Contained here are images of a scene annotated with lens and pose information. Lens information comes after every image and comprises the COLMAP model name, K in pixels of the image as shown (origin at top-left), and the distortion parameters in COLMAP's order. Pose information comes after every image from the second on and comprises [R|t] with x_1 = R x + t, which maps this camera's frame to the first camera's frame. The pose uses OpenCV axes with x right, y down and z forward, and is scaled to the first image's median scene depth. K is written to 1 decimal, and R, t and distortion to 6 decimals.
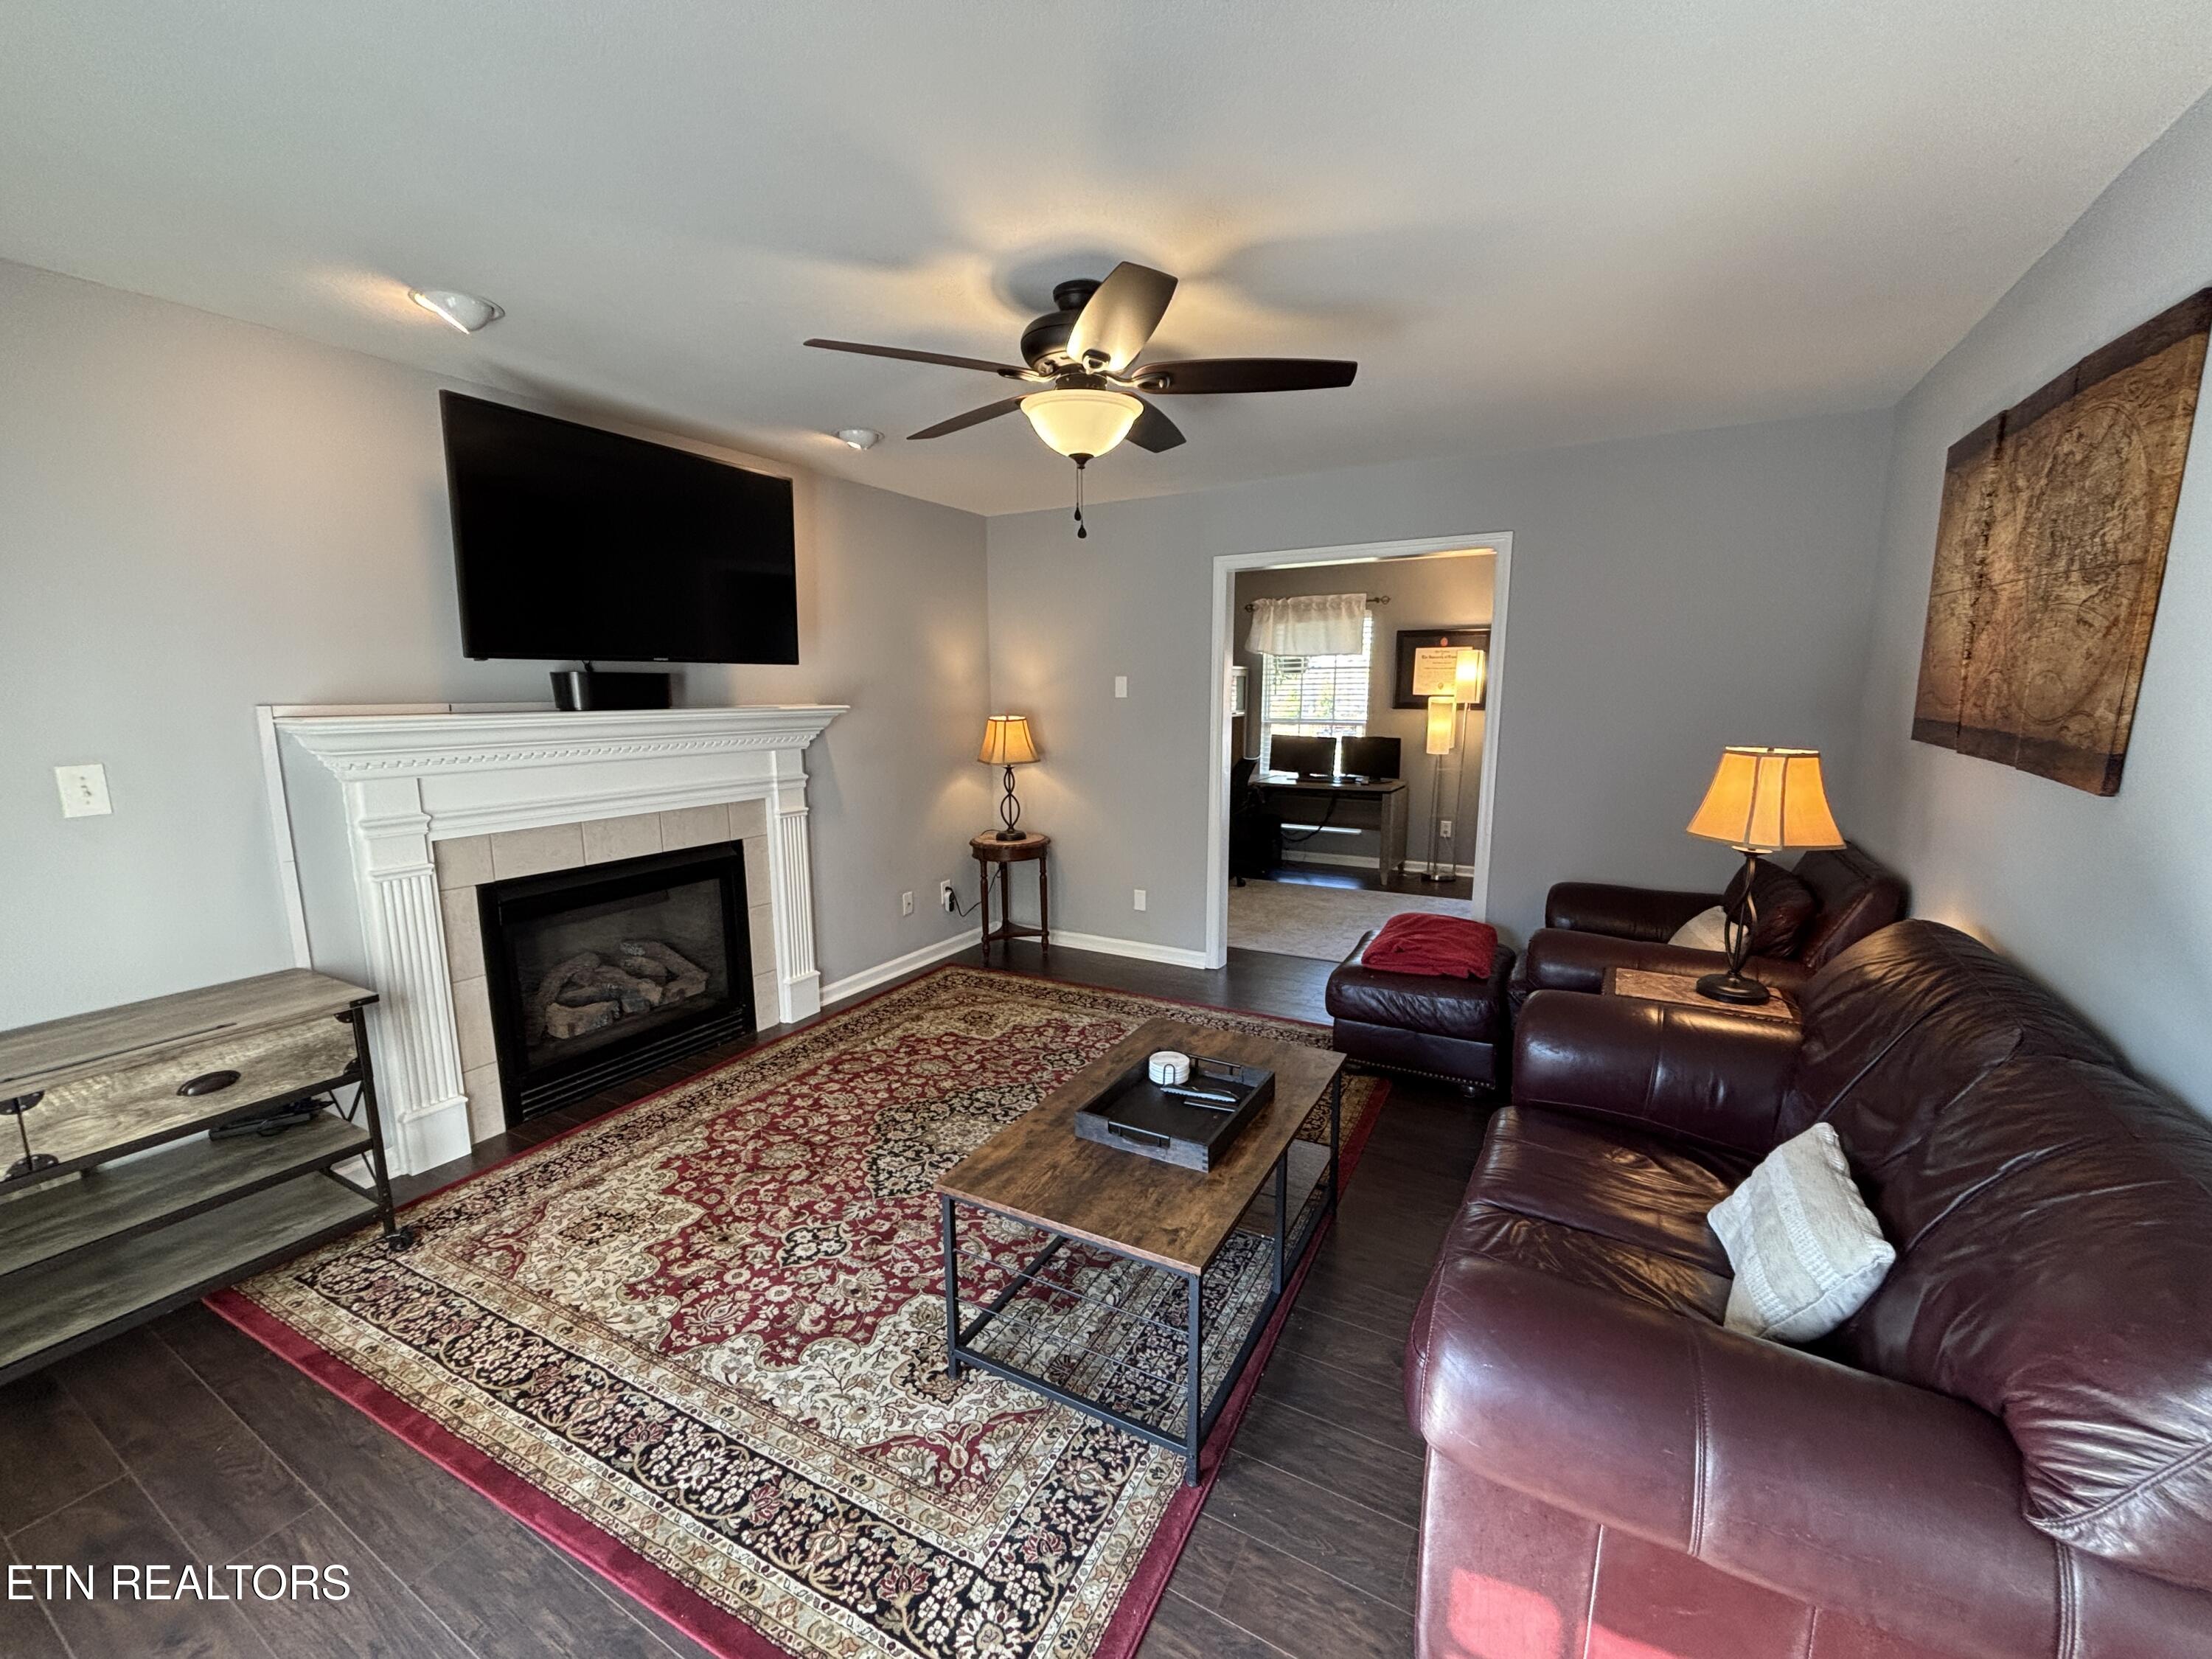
lens RADIAL K [[871.0, 0, 1117.5], [0, 871.0, 828.6], [0, 0, 1]] dist [-0.002143, -0.000122]
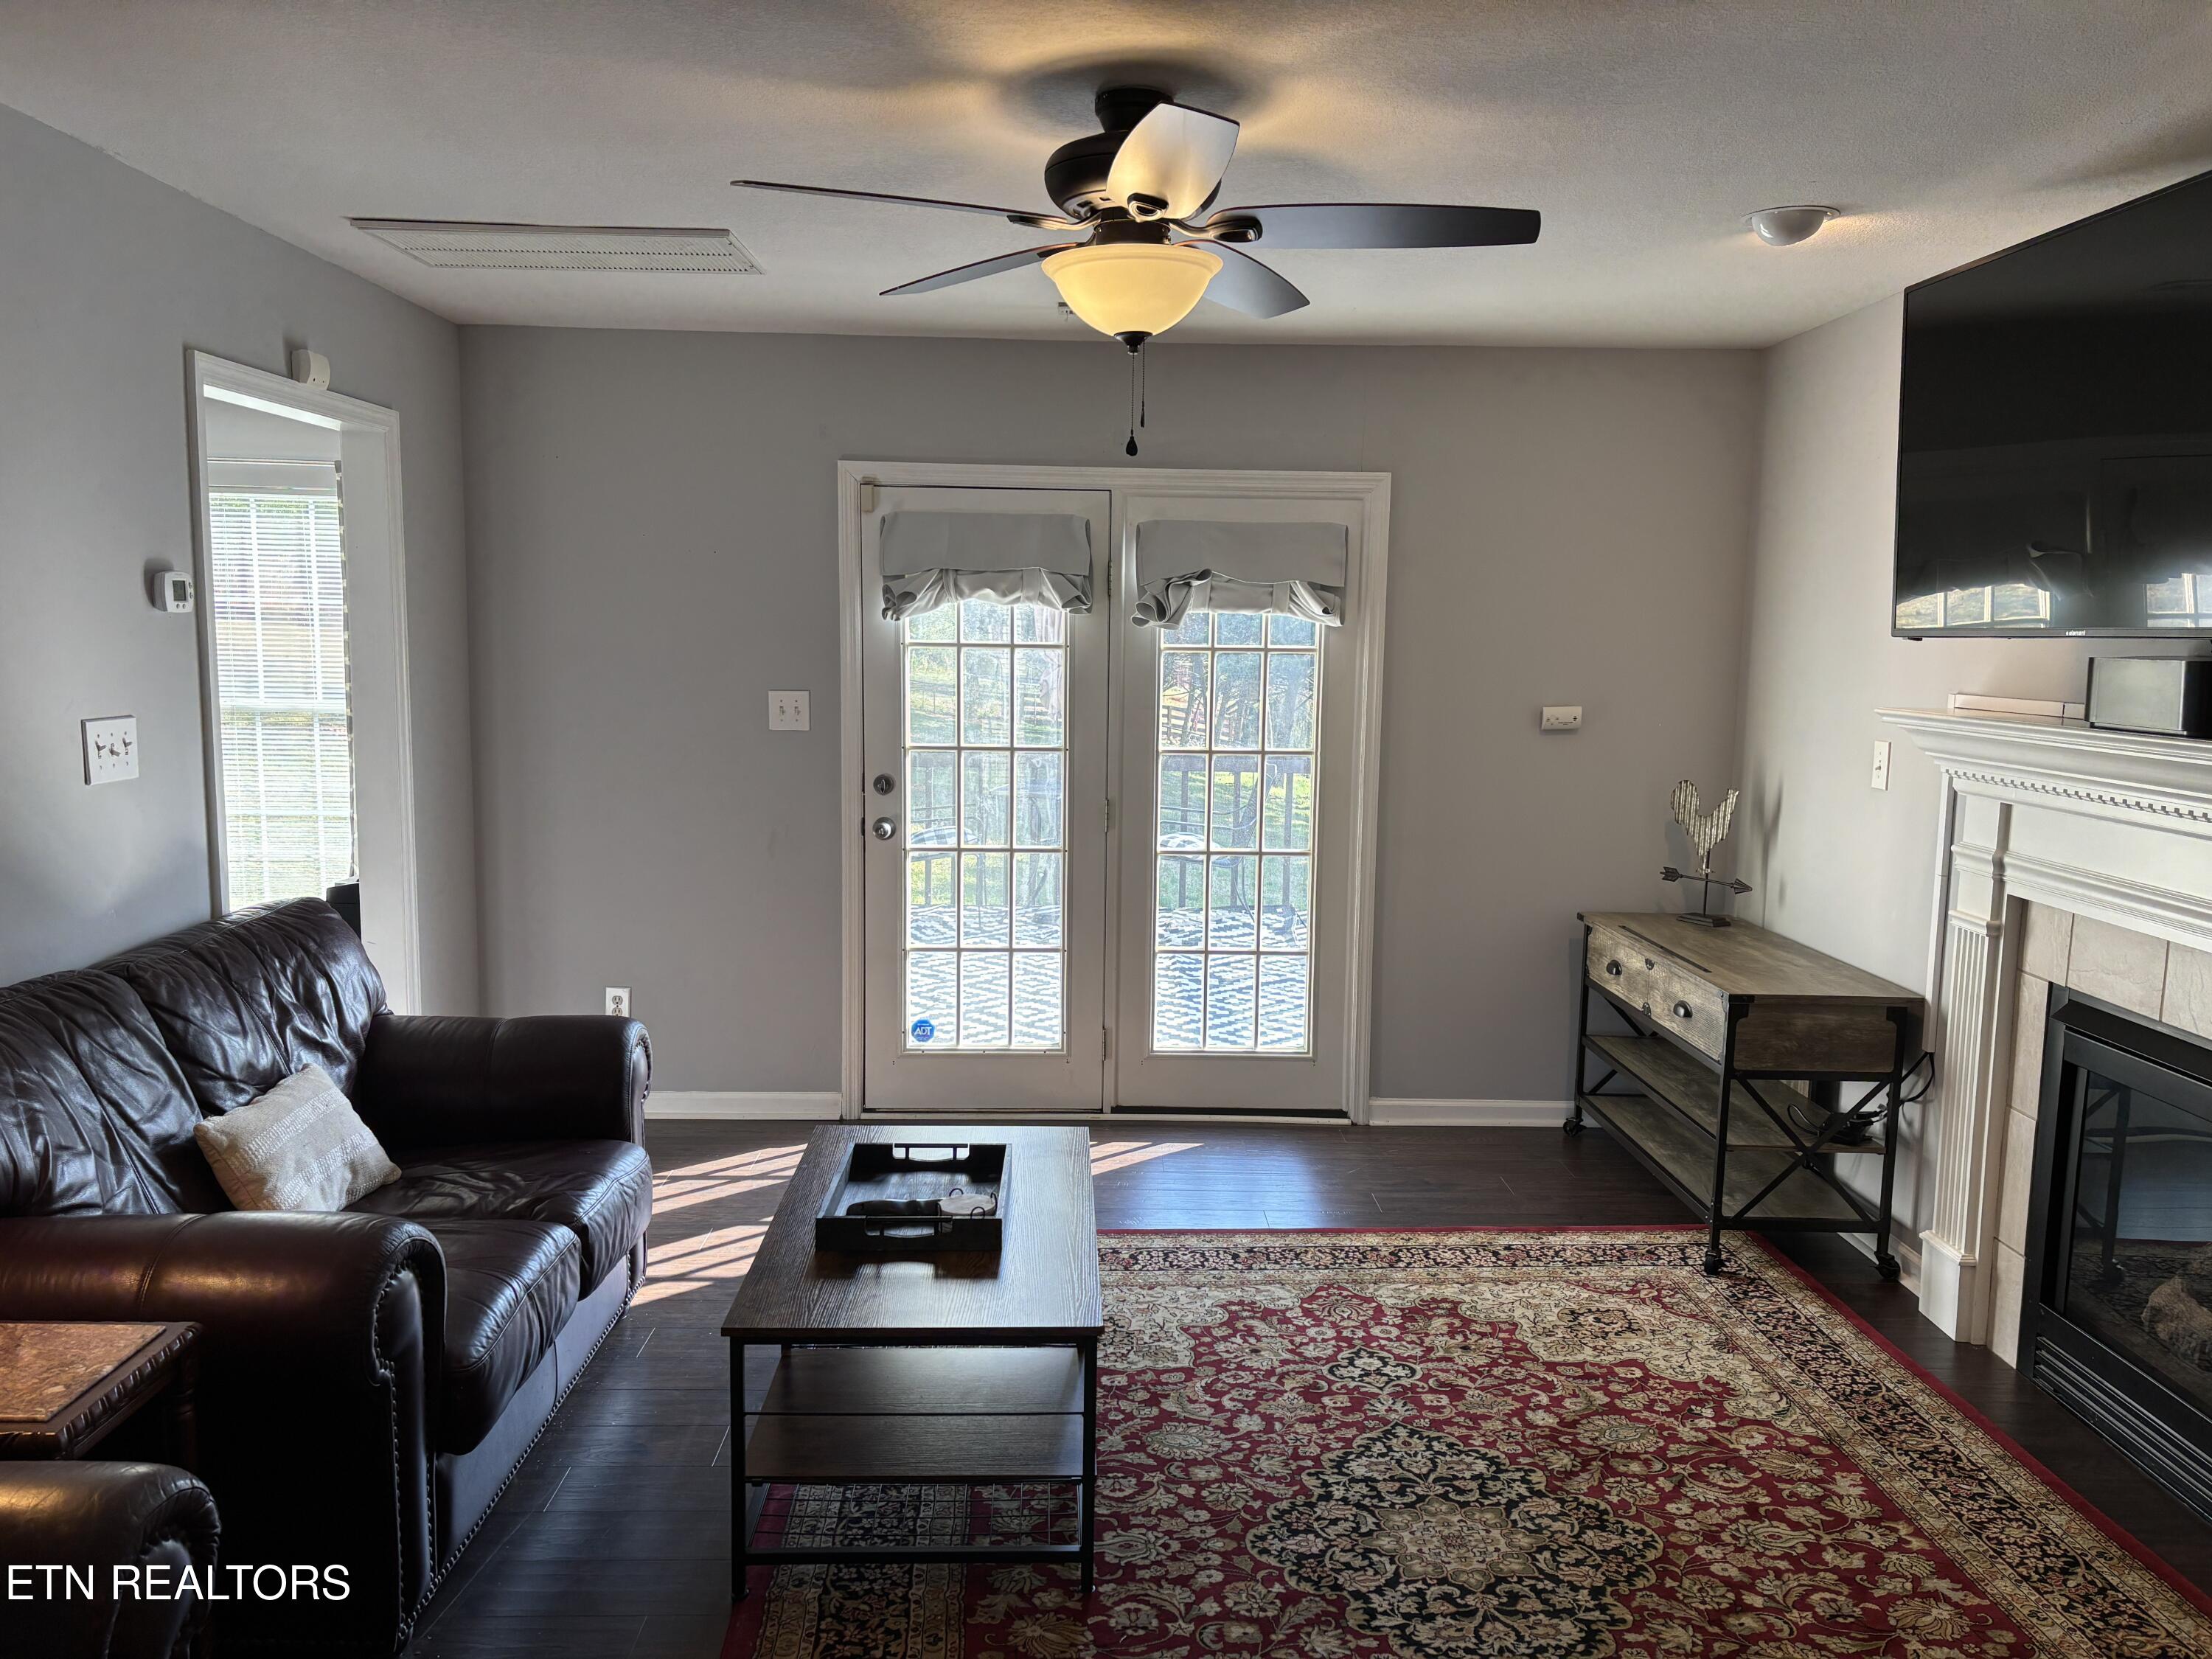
lens RADIAL K [[1633.4, 0, 1101.7], [0, 1633.4, 828.3], [0, 0, 1]] dist [0.027590, -0.041811]
pose [[-0.862933, 0.049293, -0.502908, 0.492347], [-0.096360, 0.960916, 0.259527, -0.300495], [0.496045, 0.272415, -0.824457, 1.655609]]
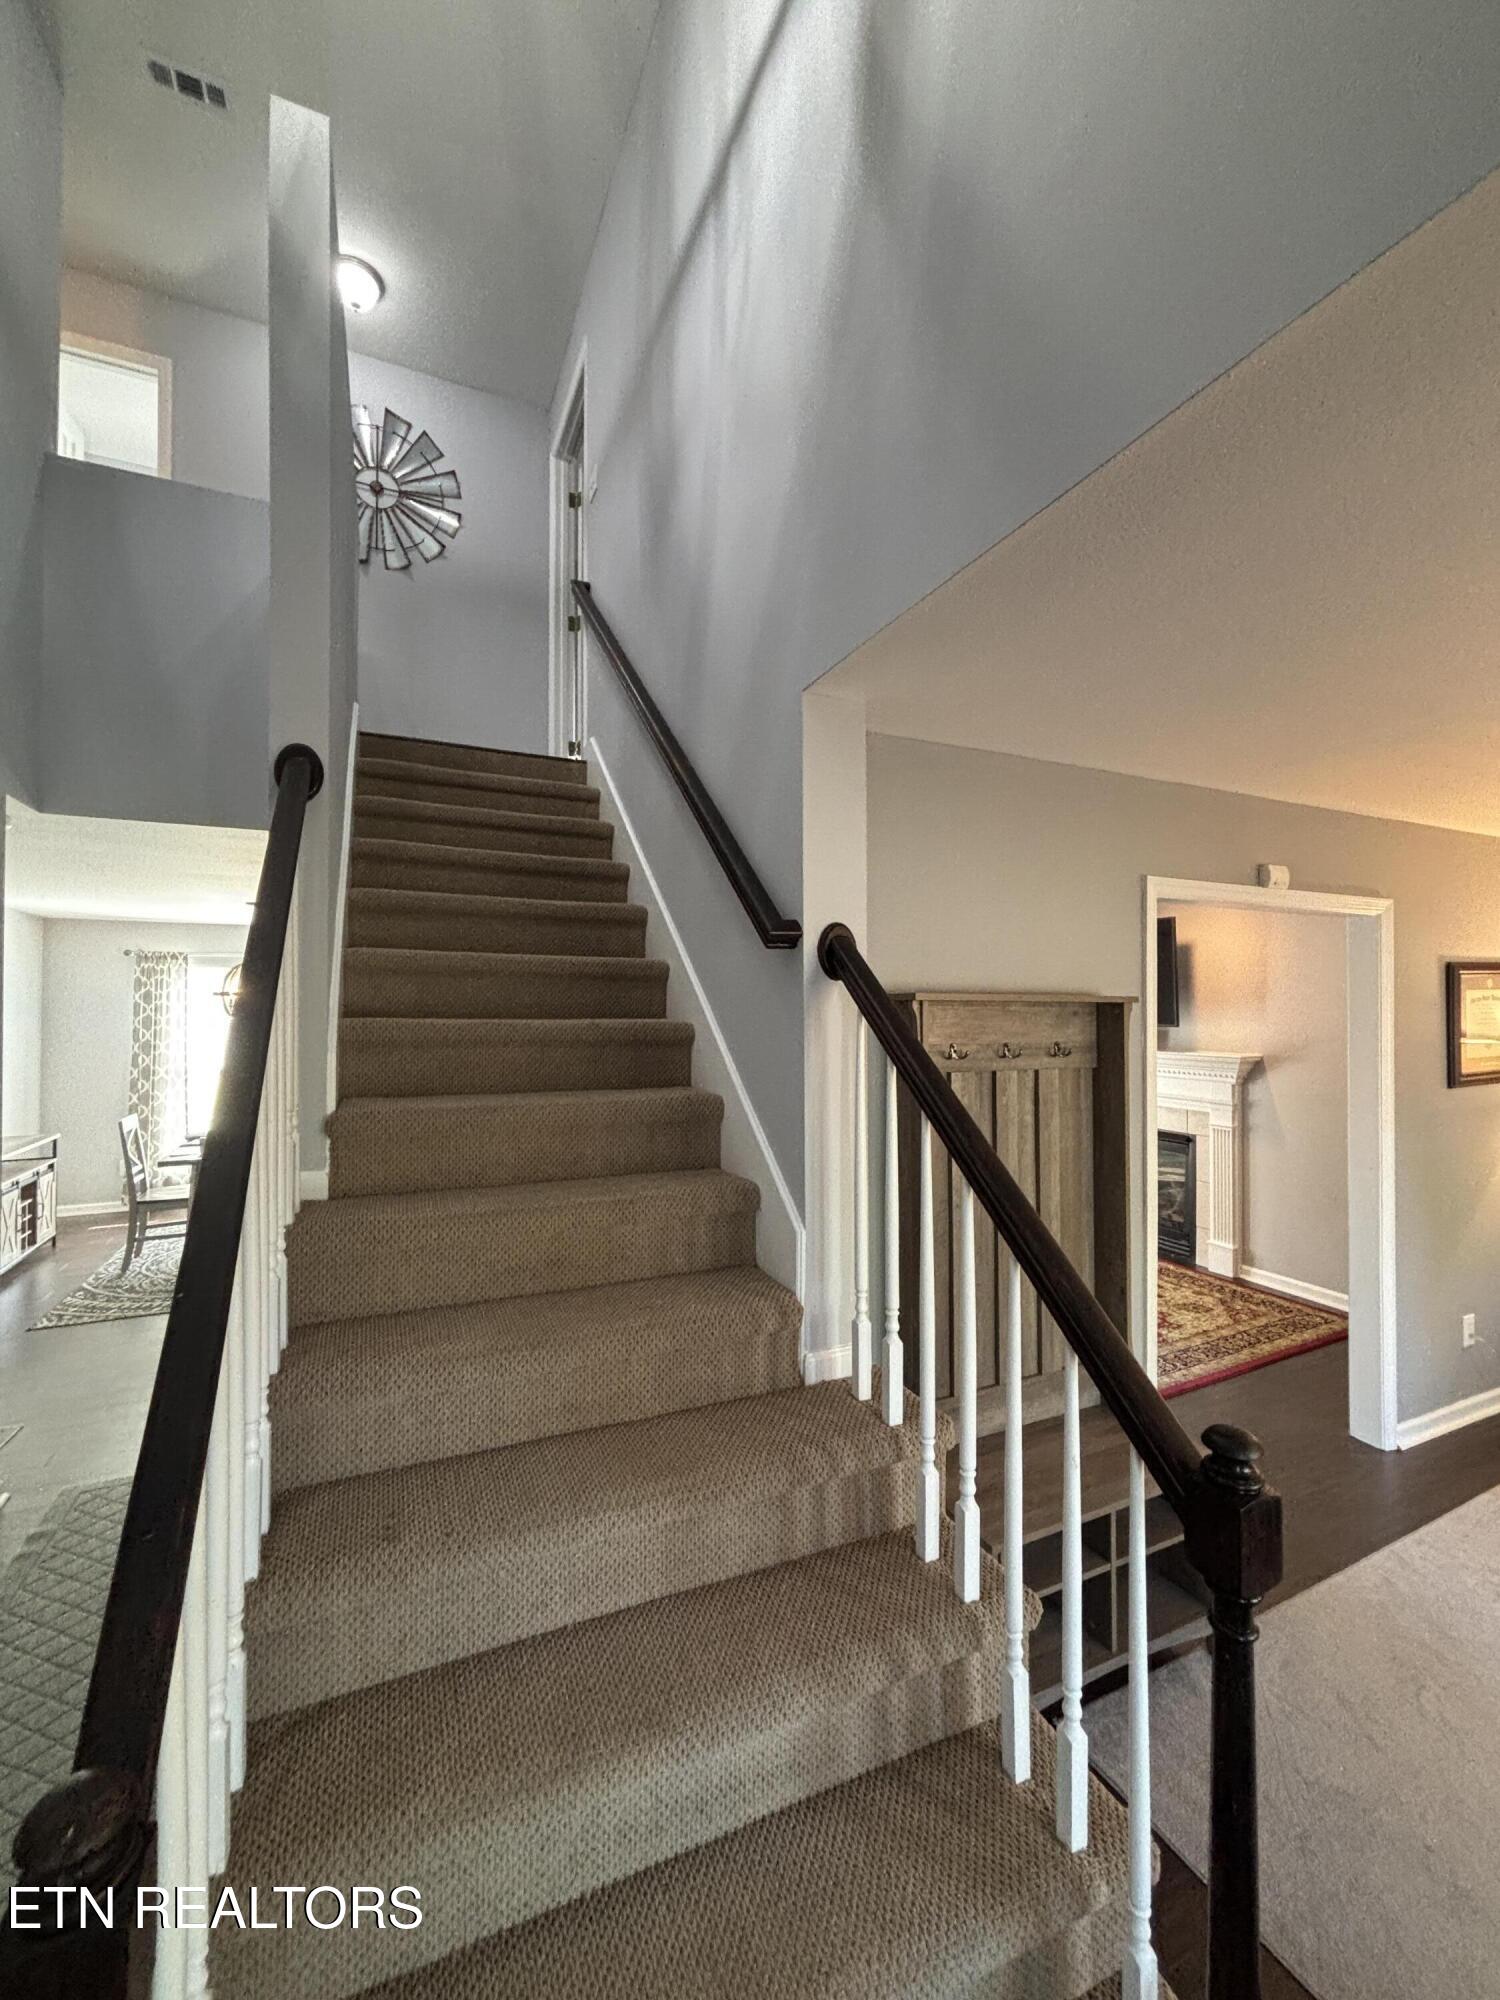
lens RADIAL K [[803.1, 0, 750.0], [0, 803.1, 1000.0], [0, 0, 1]] dist [-0.023813, -0.000031]
pose [[-0.589654, -0.006930, -0.807626, 1.611617], [-0.132871, 0.987171, 0.088540, -0.331528], [0.796652, 0.159518, -0.583010, 1.540880]]
